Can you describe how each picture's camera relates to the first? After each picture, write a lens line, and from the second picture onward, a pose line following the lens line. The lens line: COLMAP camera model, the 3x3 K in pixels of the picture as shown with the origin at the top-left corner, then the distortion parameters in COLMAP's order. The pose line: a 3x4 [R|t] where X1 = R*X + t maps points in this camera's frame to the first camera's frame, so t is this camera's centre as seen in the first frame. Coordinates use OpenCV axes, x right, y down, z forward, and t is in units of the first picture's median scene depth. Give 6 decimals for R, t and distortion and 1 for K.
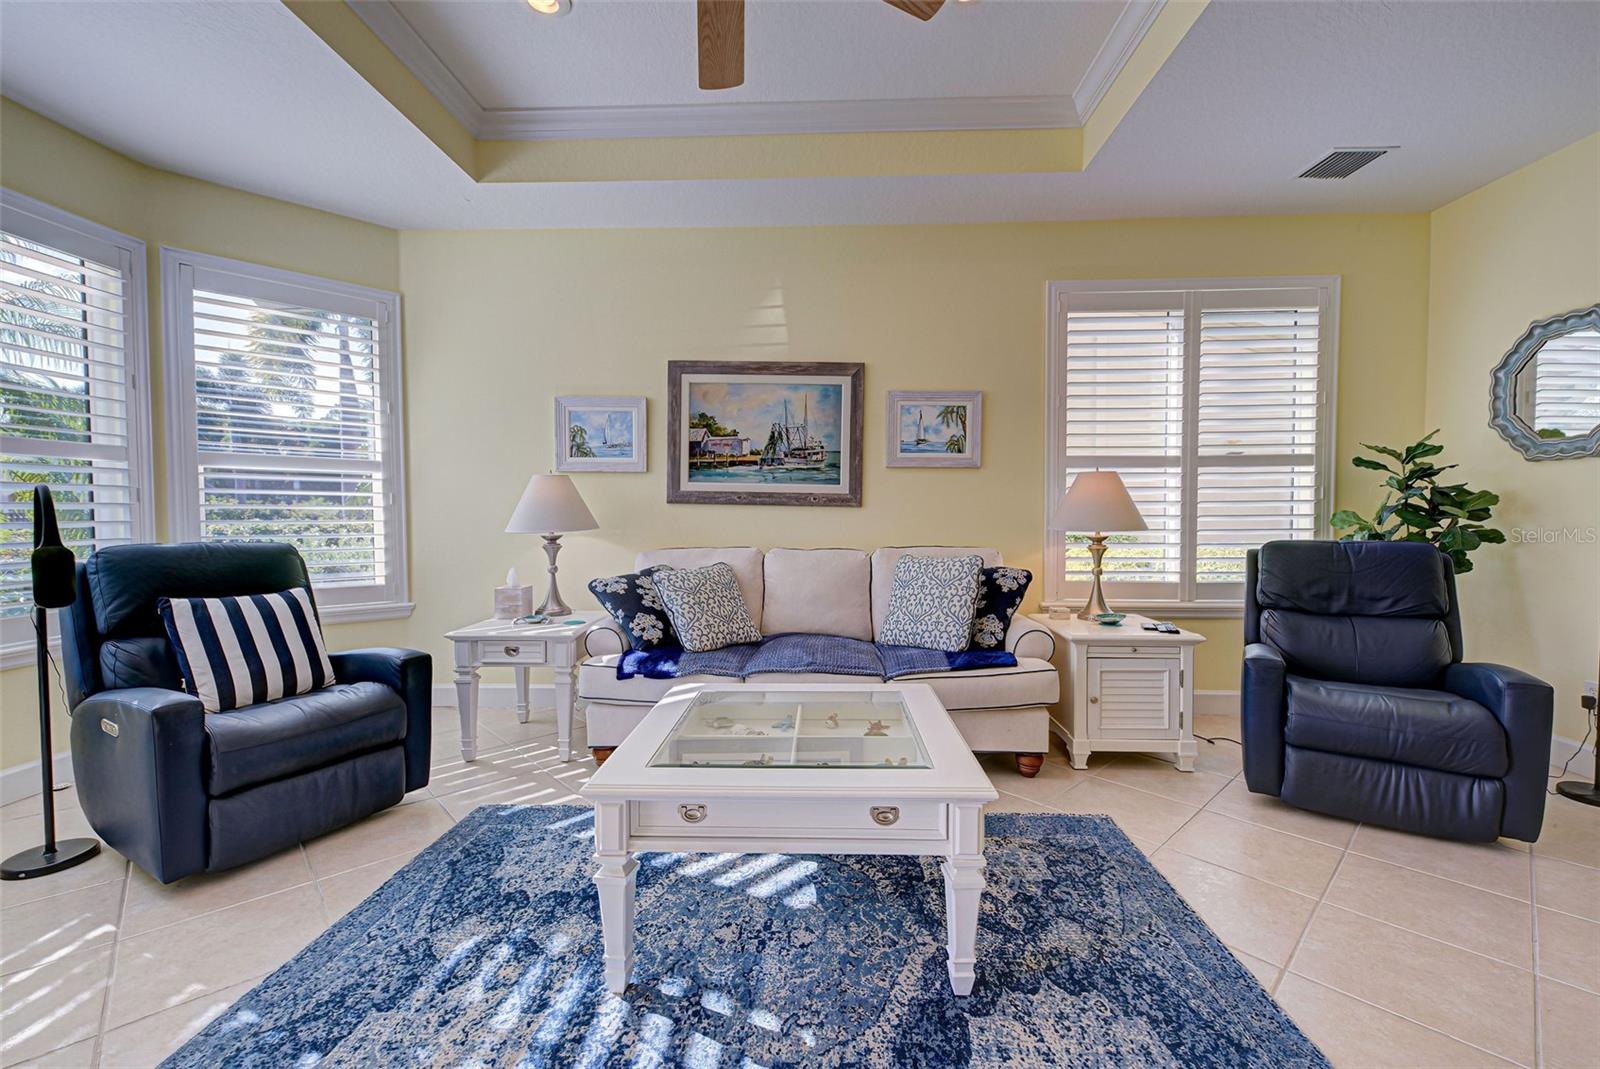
lens RADIAL K [[637.3, 0, 810.1], [0, 637.3, 539.5], [0, 0, 1]] dist [0.000353, 0.000110]
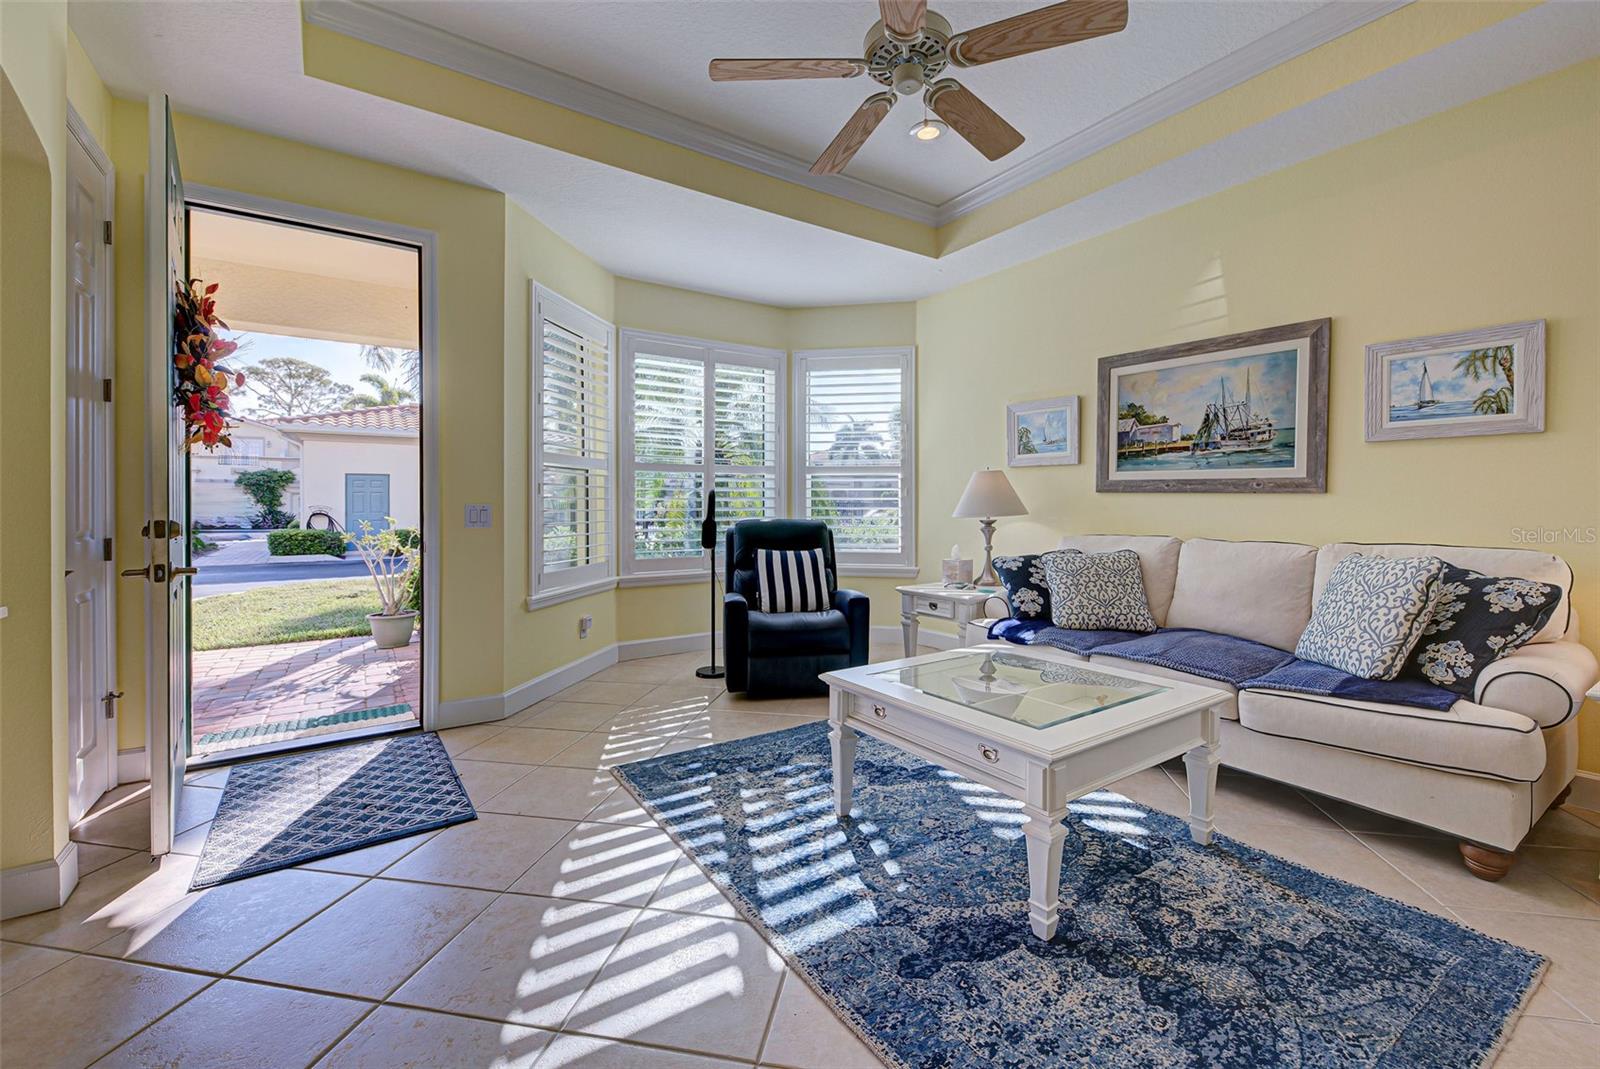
lens RADIAL K [[657.4, 0, 859.4], [0, 657.4, 504.7], [0, 0, 1]] dist [0.001908, 0.000029]
pose [[0.634253, -0.001013, -0.773125, 0.380581], [-0.027839, 0.999321, -0.024148, 0.000888], [0.772624, 0.036839, 0.633794, 0.003788]]
